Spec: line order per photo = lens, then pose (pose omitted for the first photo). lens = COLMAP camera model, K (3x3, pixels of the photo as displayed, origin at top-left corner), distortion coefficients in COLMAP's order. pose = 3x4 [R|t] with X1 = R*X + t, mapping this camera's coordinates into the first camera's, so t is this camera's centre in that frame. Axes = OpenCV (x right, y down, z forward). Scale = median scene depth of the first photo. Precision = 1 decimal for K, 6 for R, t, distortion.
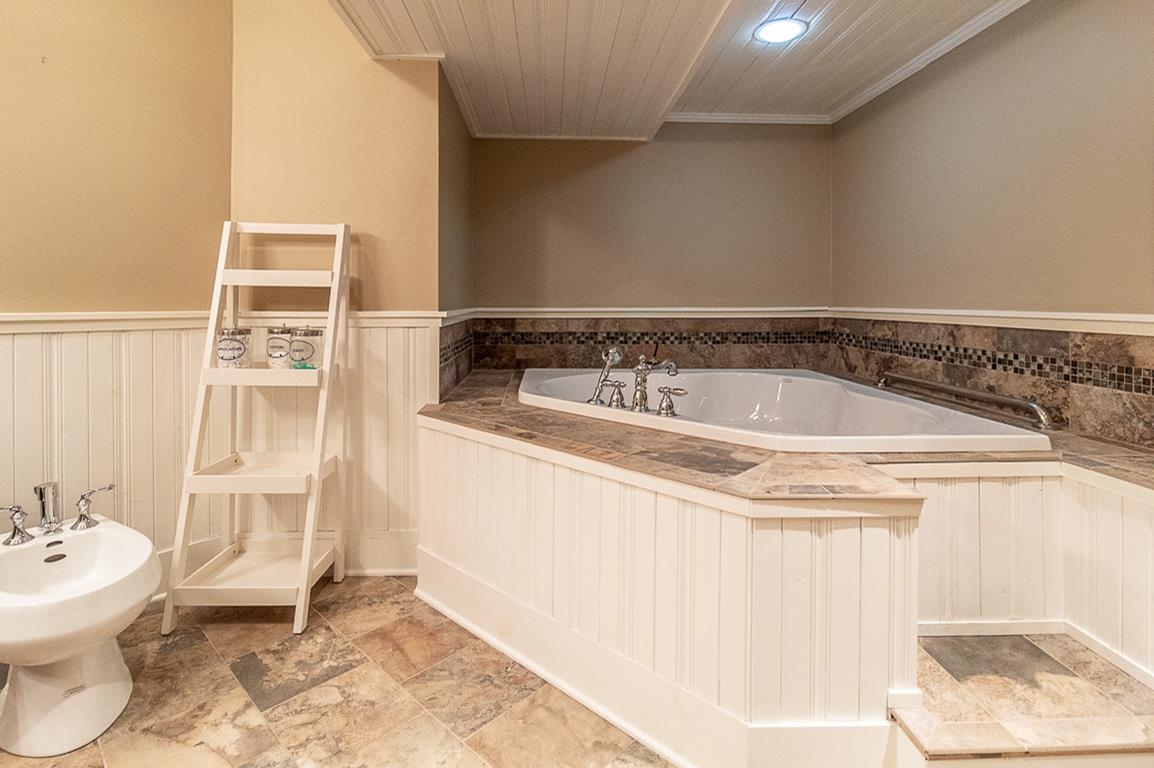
lens RADIAL K [[567.8, 0, 575.0], [0, 567.8, 306.9], [0, 0, 1]] dist [0.000068, -0.000344]
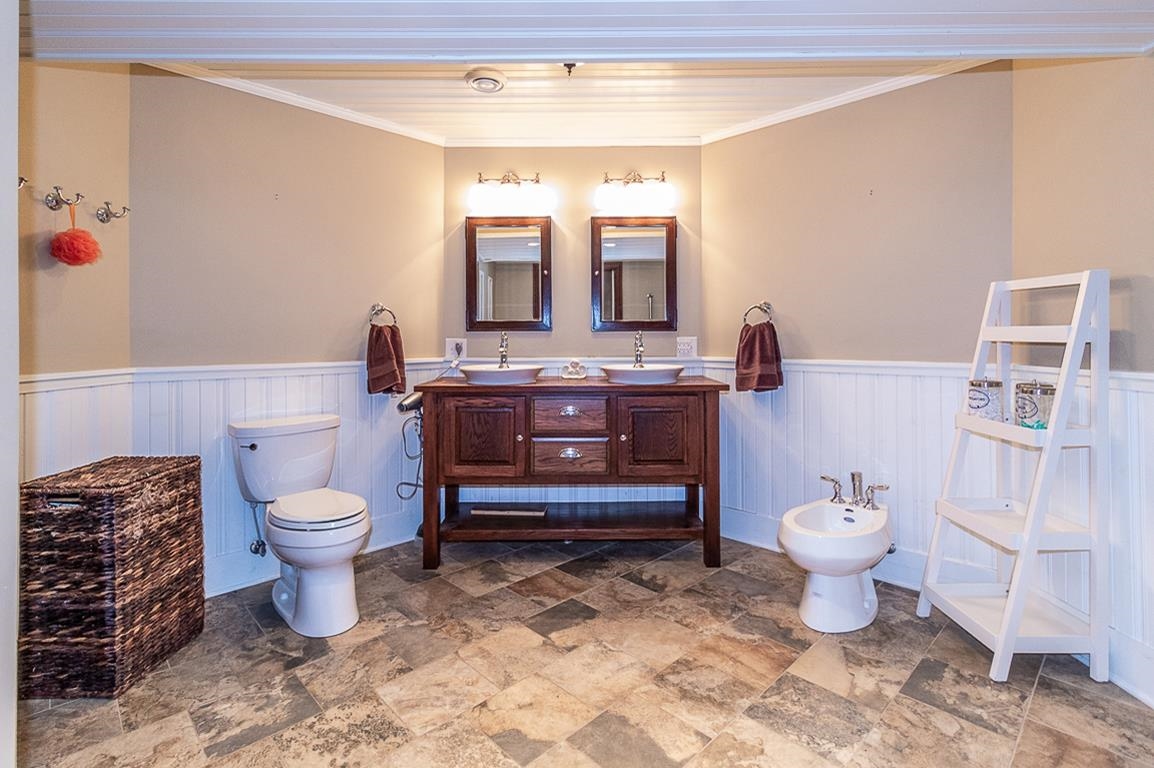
lens RADIAL K [[542.5, 0, 579.3], [0, 542.5, 339.2], [0, 0, 1]] dist [0.005497, -0.000279]
pose [[-0.039166, -0.003810, -0.999225, 0.573431], [-0.004354, 0.999984, -0.003642, -0.041337], [0.999223, 0.004208, -0.039182, 0.301480]]
